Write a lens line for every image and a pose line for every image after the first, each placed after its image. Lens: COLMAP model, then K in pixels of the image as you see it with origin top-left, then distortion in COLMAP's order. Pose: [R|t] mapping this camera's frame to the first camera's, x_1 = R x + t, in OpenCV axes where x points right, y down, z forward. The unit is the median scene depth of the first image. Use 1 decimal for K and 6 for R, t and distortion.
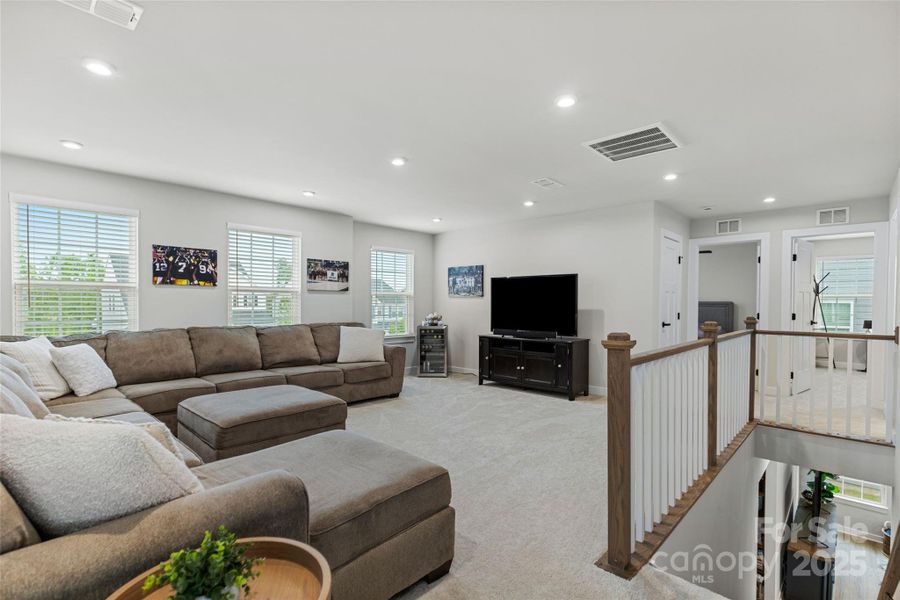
lens RADIAL K [[417.4, 0, 450.0], [0, 417.4, 300.0], [0, 0, 1]] dist [0.000361, -0.000075]
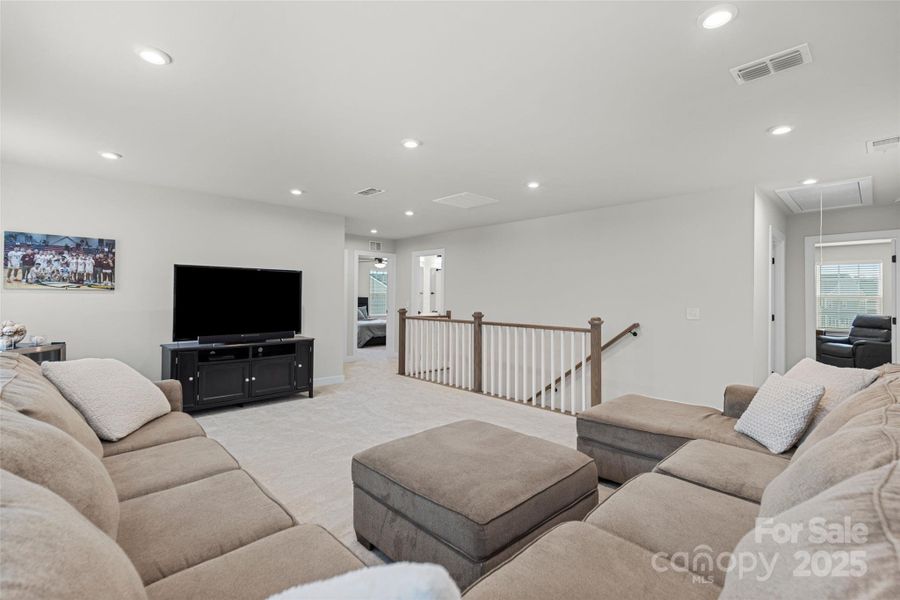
lens RADIAL K [[417.4, 0, 450.0], [0, 417.4, 300.0], [0, 0, 1]] dist [0.000361, -0.000075]
pose [[0.055513, -0.008125, 0.998425, -0.515060], [-0.016943, 0.999815, 0.009079, -0.007438], [-0.998314, -0.017420, 0.055365, 0.453663]]
